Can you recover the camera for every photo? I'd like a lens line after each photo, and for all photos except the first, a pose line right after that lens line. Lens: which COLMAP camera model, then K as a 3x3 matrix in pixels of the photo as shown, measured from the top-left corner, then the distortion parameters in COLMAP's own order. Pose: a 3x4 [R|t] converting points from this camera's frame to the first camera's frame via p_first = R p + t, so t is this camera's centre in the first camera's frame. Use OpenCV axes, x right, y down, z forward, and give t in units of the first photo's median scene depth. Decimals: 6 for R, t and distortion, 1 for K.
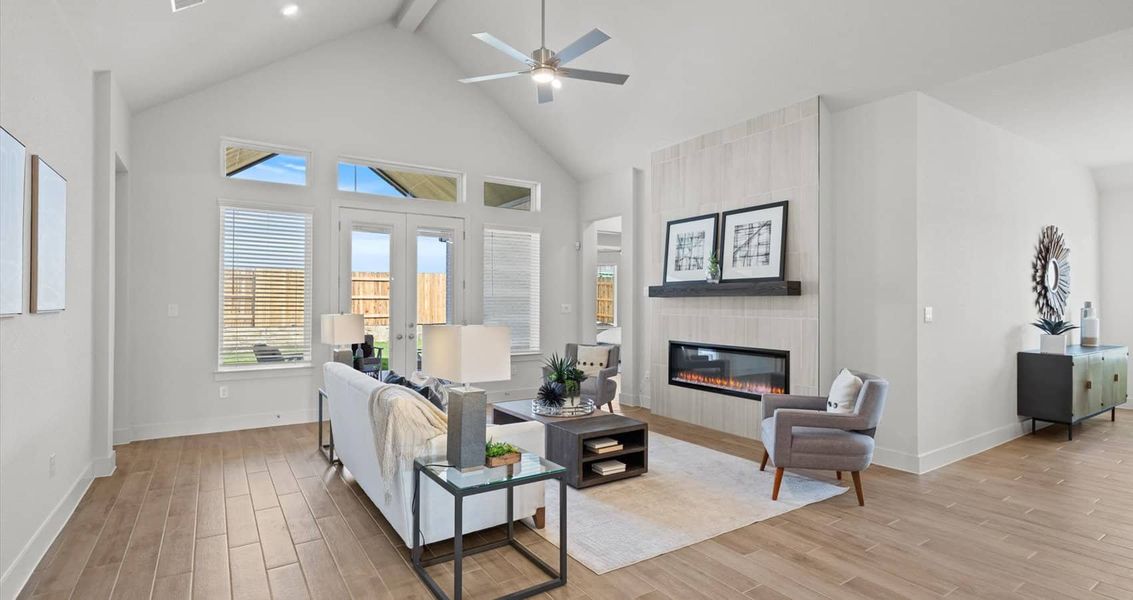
lens RADIAL K [[536.6, 0, 564.0], [0, 536.6, 295.7], [0, 0, 1]] dist [0.002241, 0.000307]
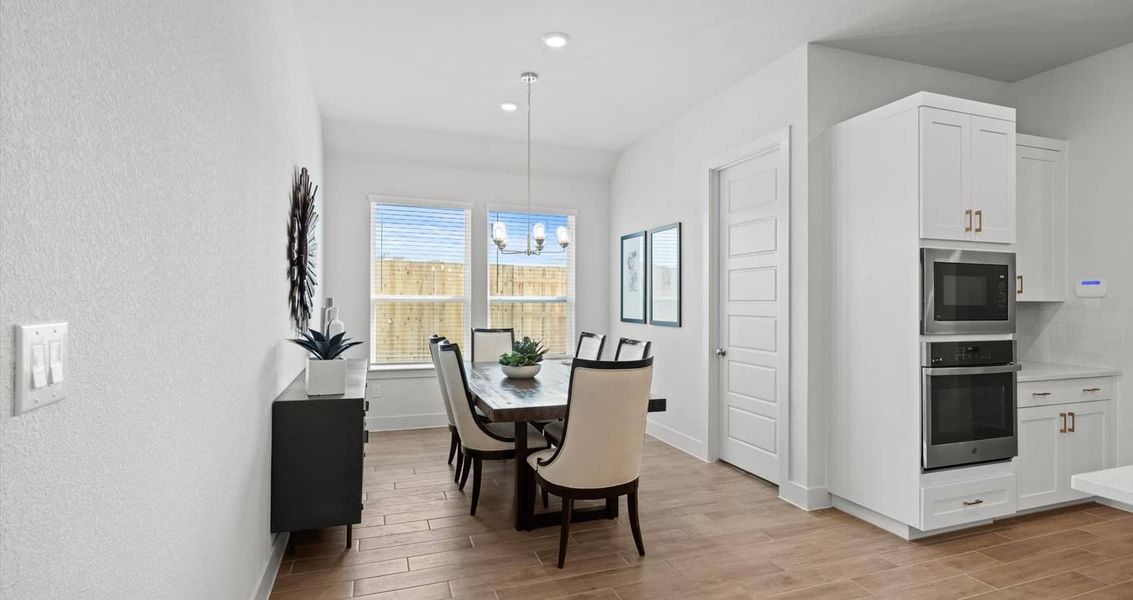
lens RADIAL K [[536.6, 0, 564.0], [0, 536.6, 295.7], [0, 0, 1]] dist [0.002241, 0.000307]
pose [[0.235401, 0.008862, 0.971858, 0.424543], [-0.016395, 0.999852, -0.005146, 0.008279], [-0.971760, -0.014722, 0.235511, 0.613870]]
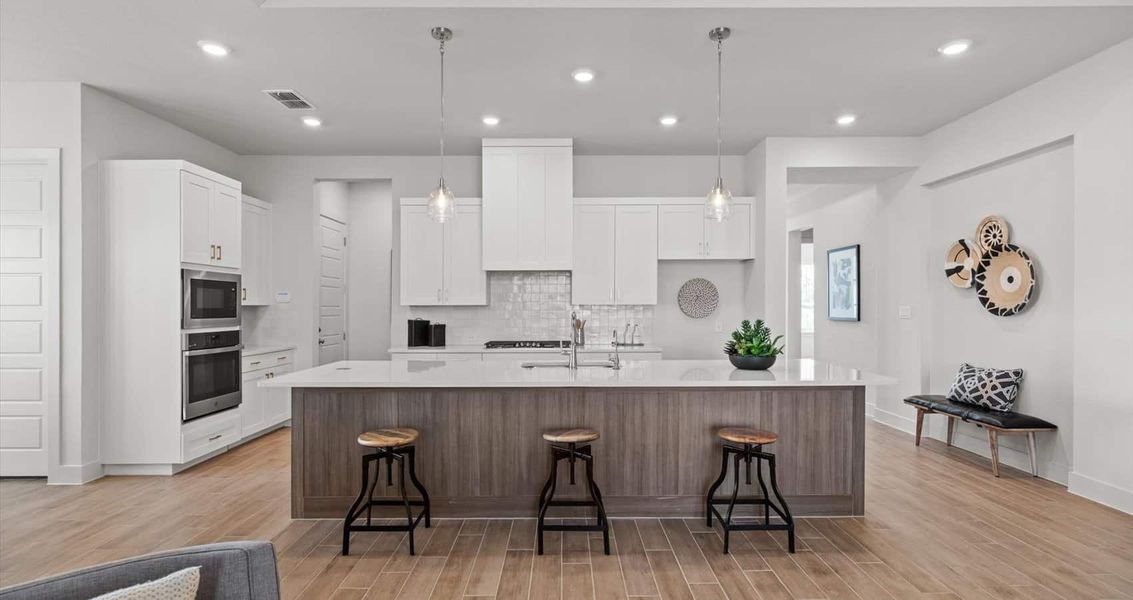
lens RADIAL K [[544.9, 0, 573.4], [0, 544.9, 304.6], [0, 0, 1]] dist [-0.001073, -0.001139]
pose [[-0.841679, 0.000800, 0.539978, 0.138382], [-0.006440, 0.999913, -0.011520, 0.009334], [-0.539940, -0.013174, -0.841601, 0.745918]]
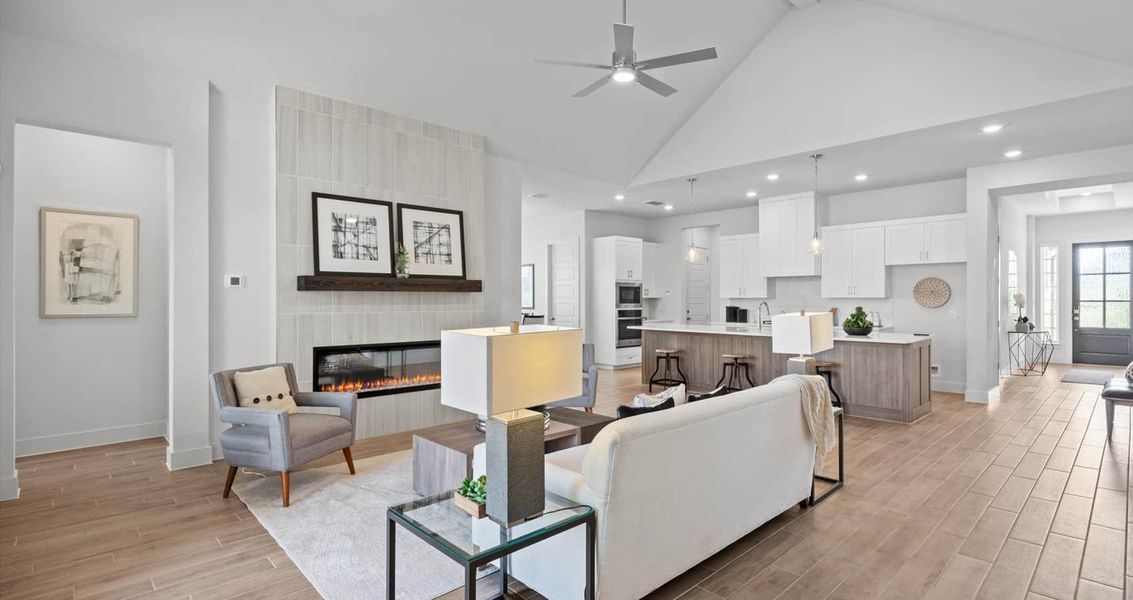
lens RADIAL K [[536.6, 0, 564.0], [0, 536.6, 295.7], [0, 0, 1]] dist [0.002241, 0.000307]
pose [[-0.173415, 0.002705, 0.984845, -0.694688], [-0.013438, 0.999897, -0.005112, 0.009584], [-0.984757, -0.014121, -0.173360, 0.874030]]
